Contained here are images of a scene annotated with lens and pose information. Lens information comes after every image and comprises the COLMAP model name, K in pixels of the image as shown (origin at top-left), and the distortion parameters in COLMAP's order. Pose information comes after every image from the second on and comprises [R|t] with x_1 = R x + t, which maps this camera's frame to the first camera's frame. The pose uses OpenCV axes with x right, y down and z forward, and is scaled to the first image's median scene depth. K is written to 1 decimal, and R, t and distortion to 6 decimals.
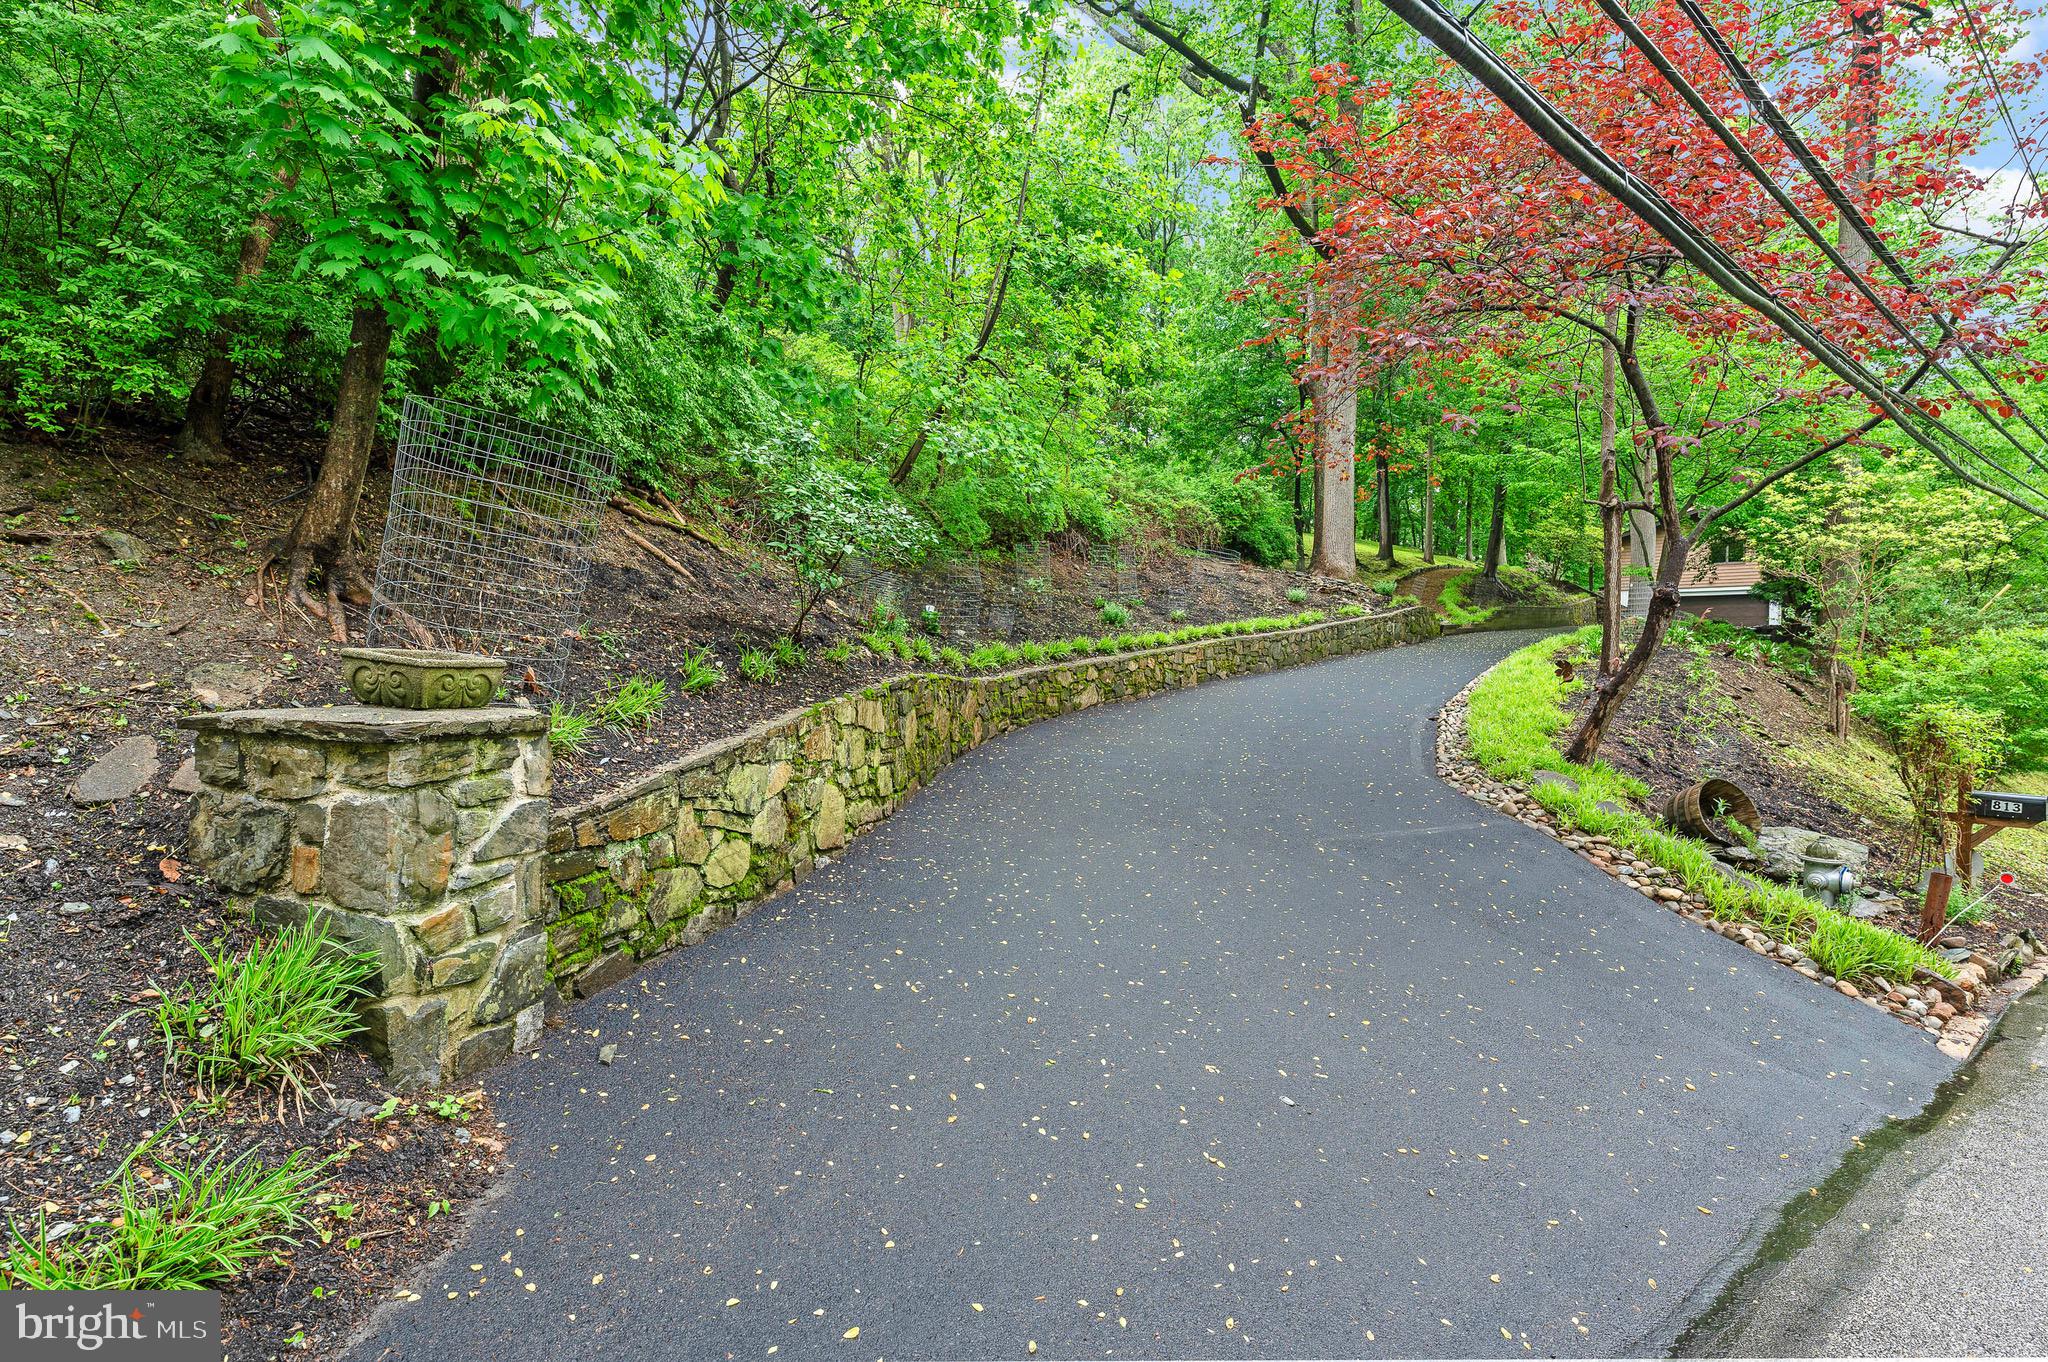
lens RADIAL K [[962.2, 0, 1022.7], [0, 962.2, 683.0], [0, 0, 1]] dist [0.002334, -0.001207]
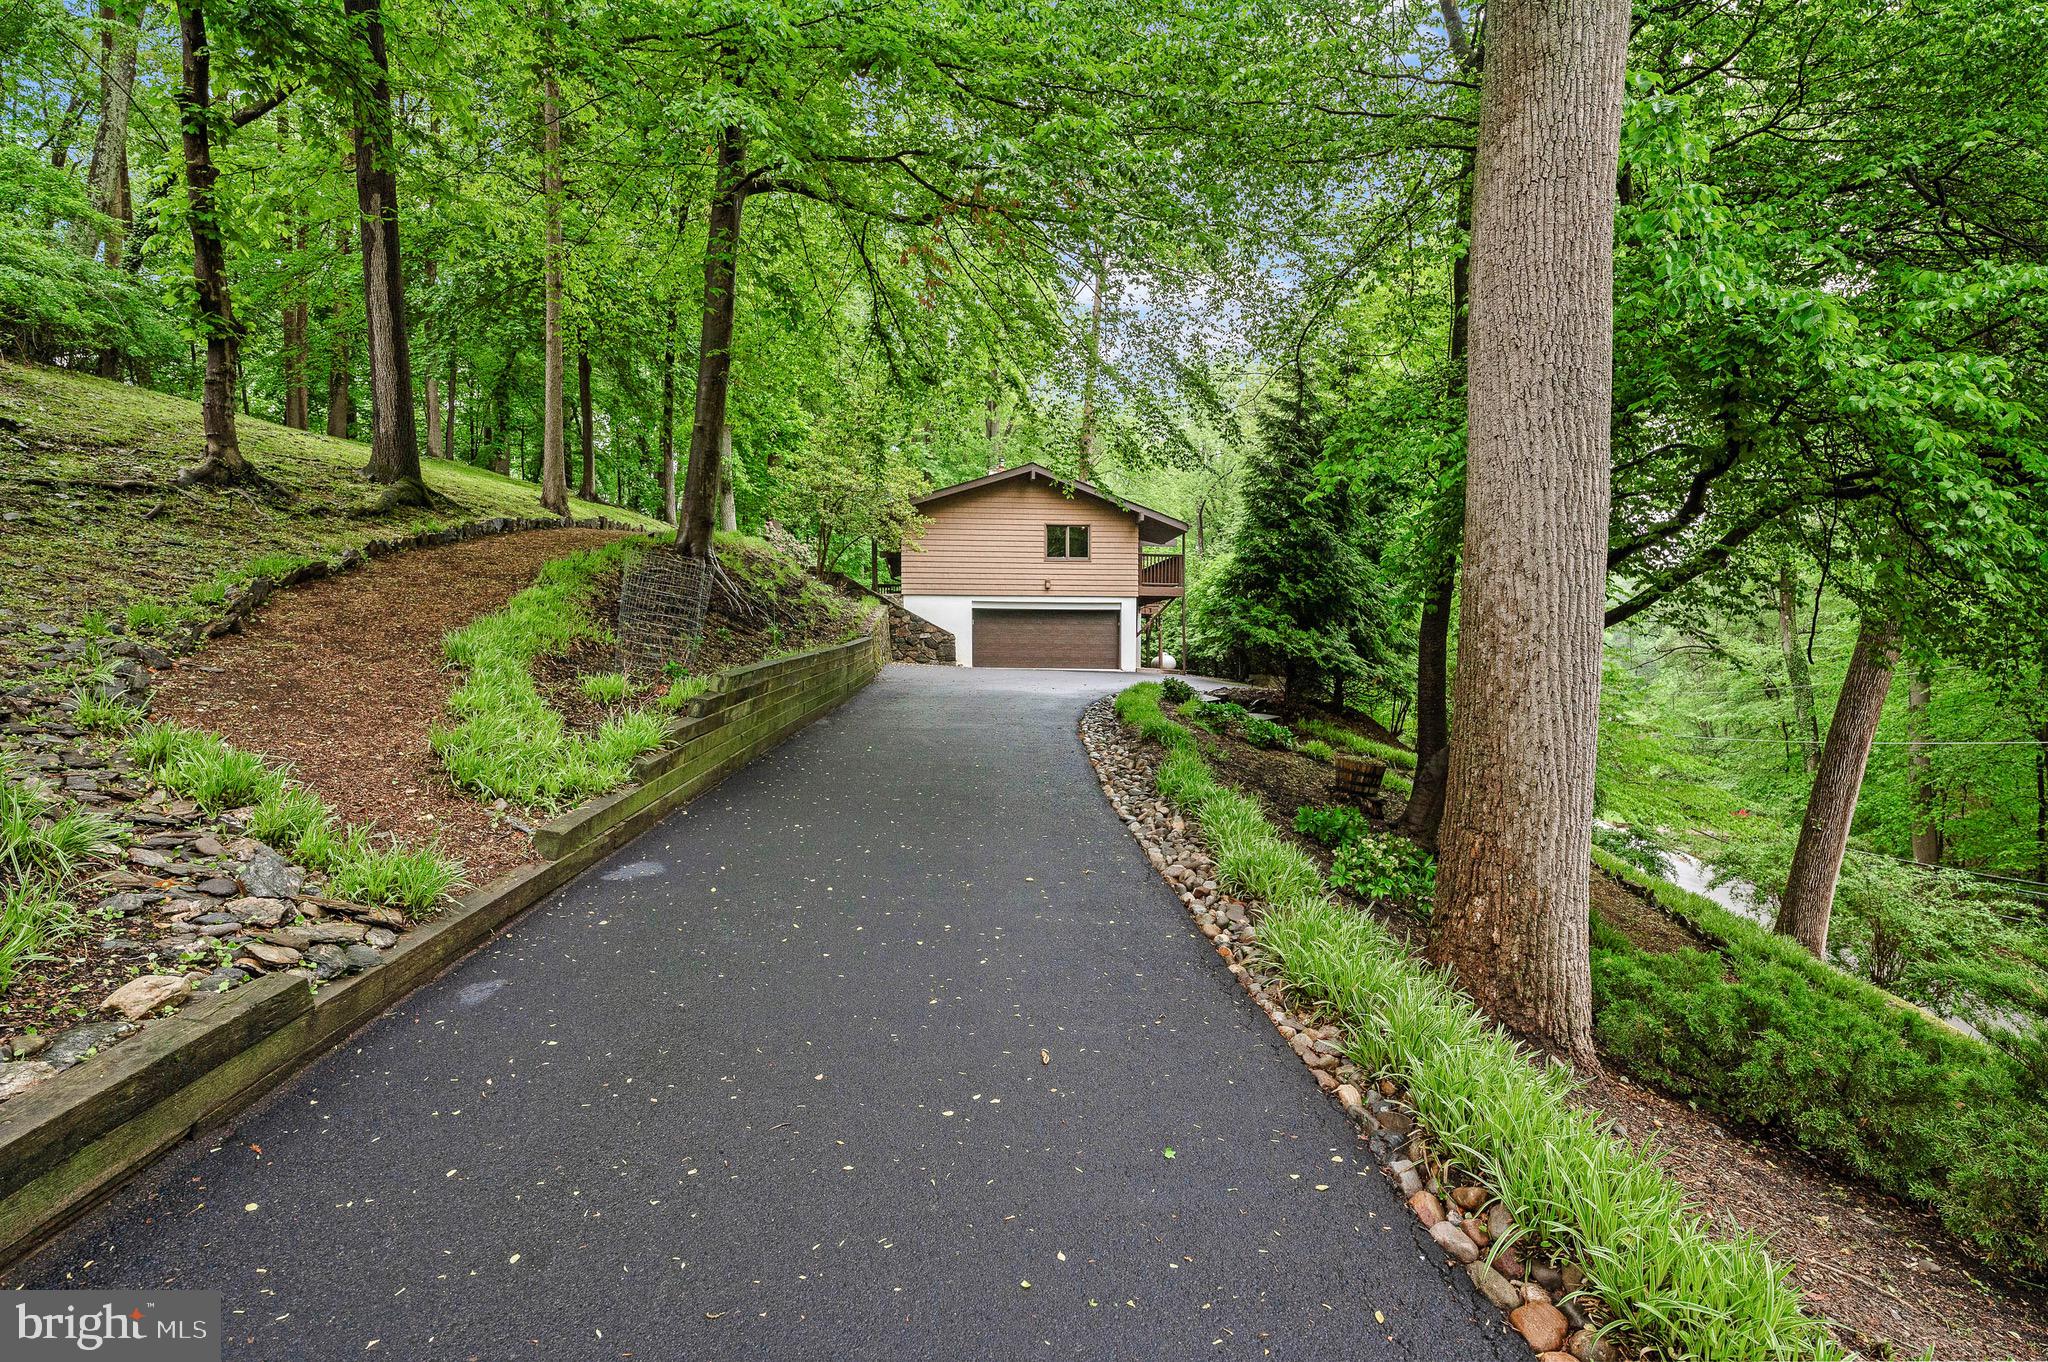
lens RADIAL K [[1070.4, 0, 1022.6], [0, 1070.4, 673.9], [0, 0, 1]] dist [-0.000573, -0.000182]
pose [[0.747652, -0.011660, 0.663988, 1.234073], [0.008711, 0.999932, 0.007751, -0.269553], [-0.664033, -0.000012, 0.747703, 2.455090]]
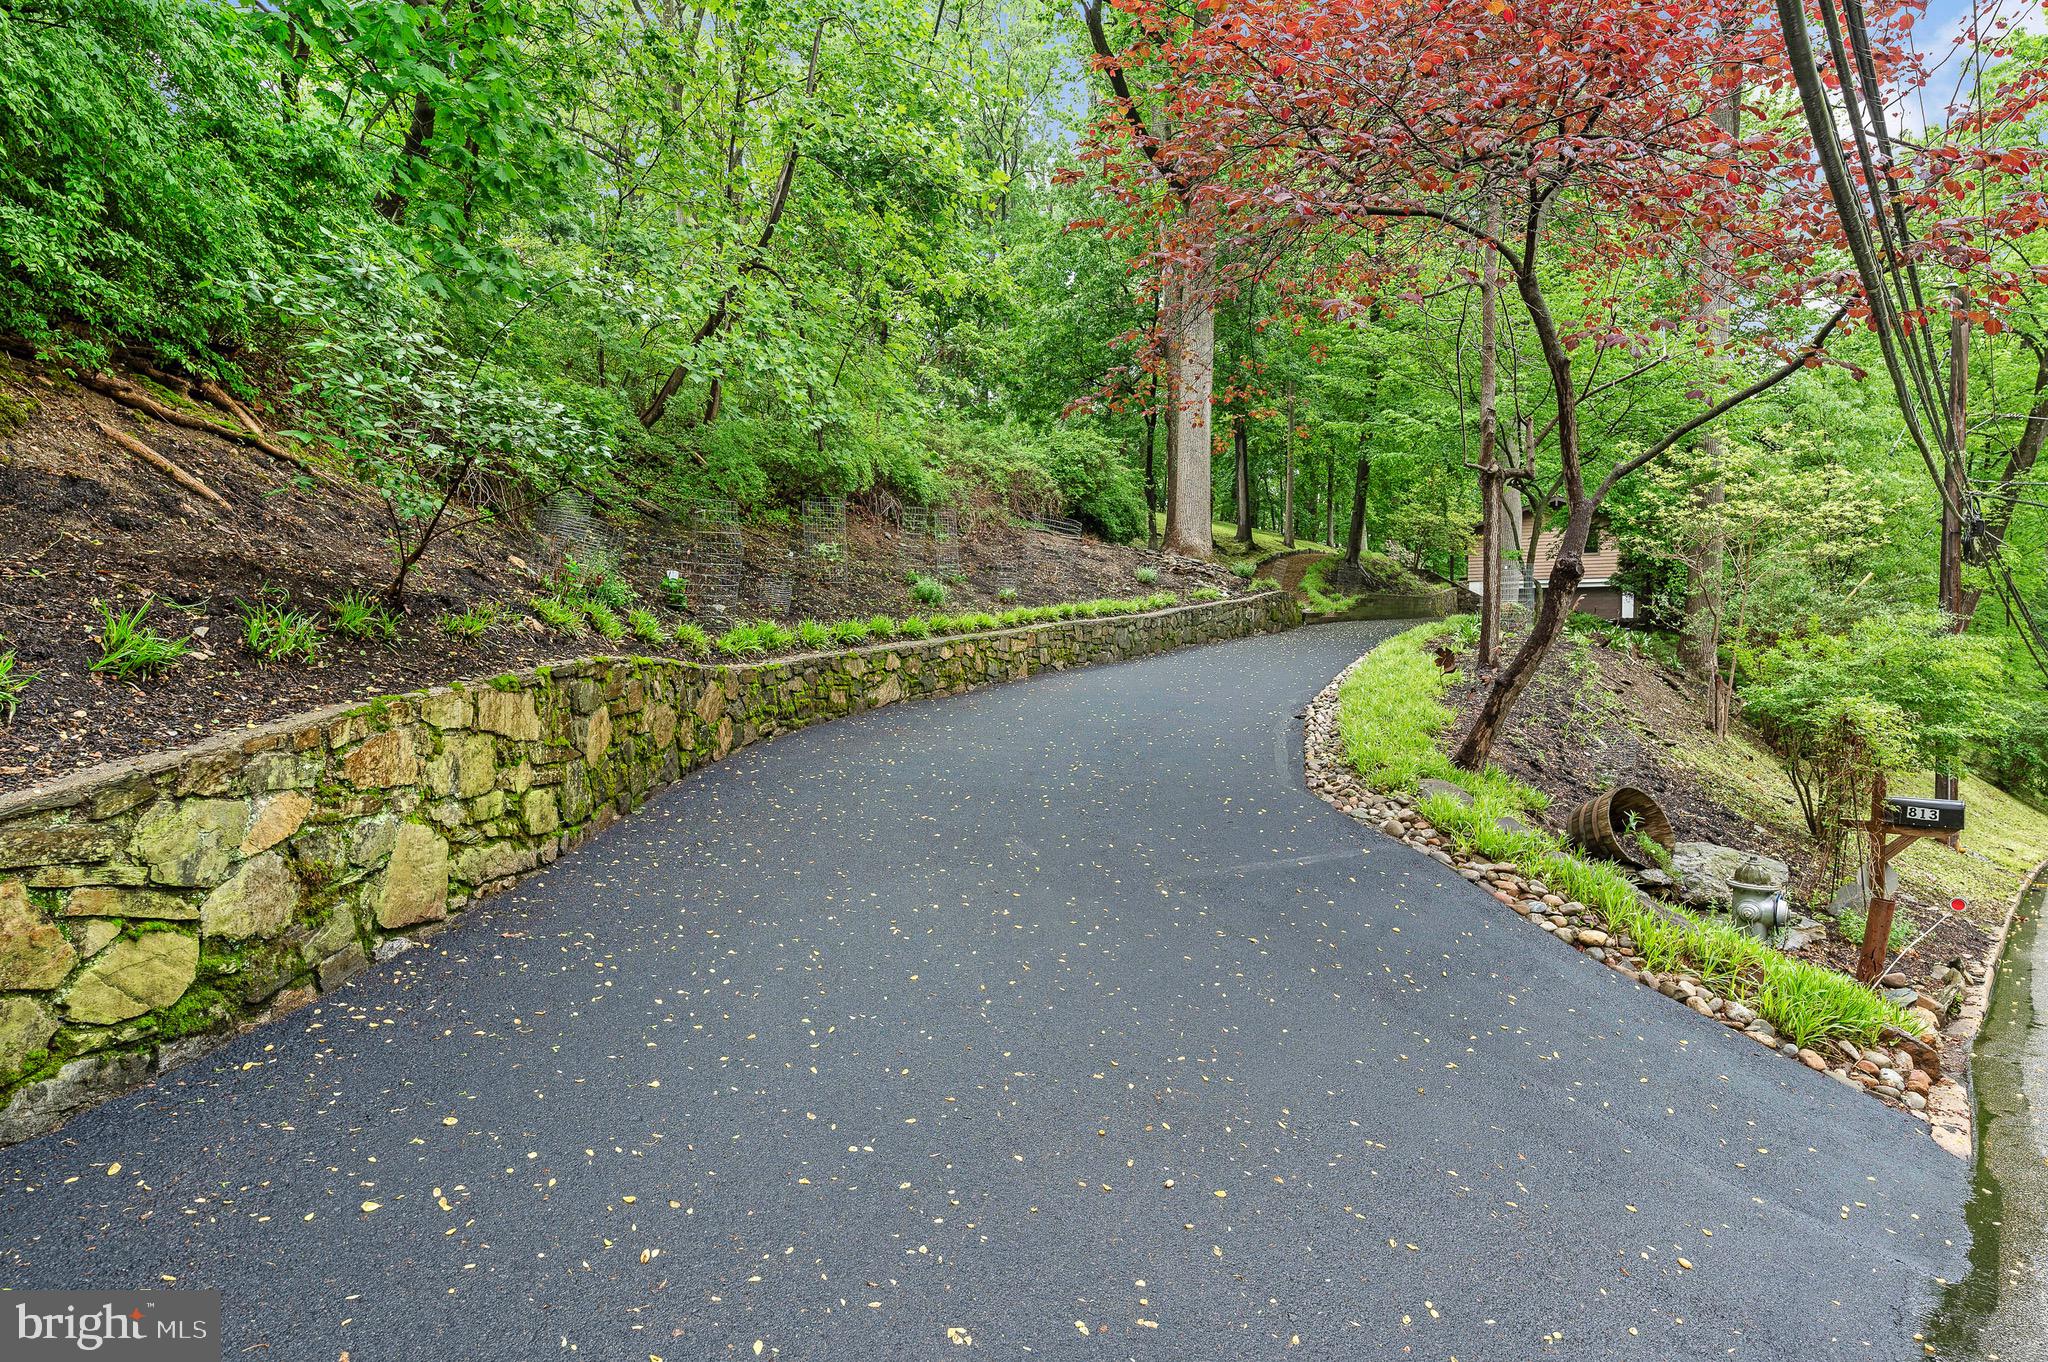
lens RADIAL K [[1070.4, 0, 1022.5], [0, 1070.4, 681.3], [0, 0, 1]] dist [-0.000573, -0.000182]
pose [[0.987703, 0.000592, 0.156343, 0.052945], [-0.000893, 0.999998, 0.001853, 0.006031], [-0.156342, -0.001970, 0.987701, 0.146678]]
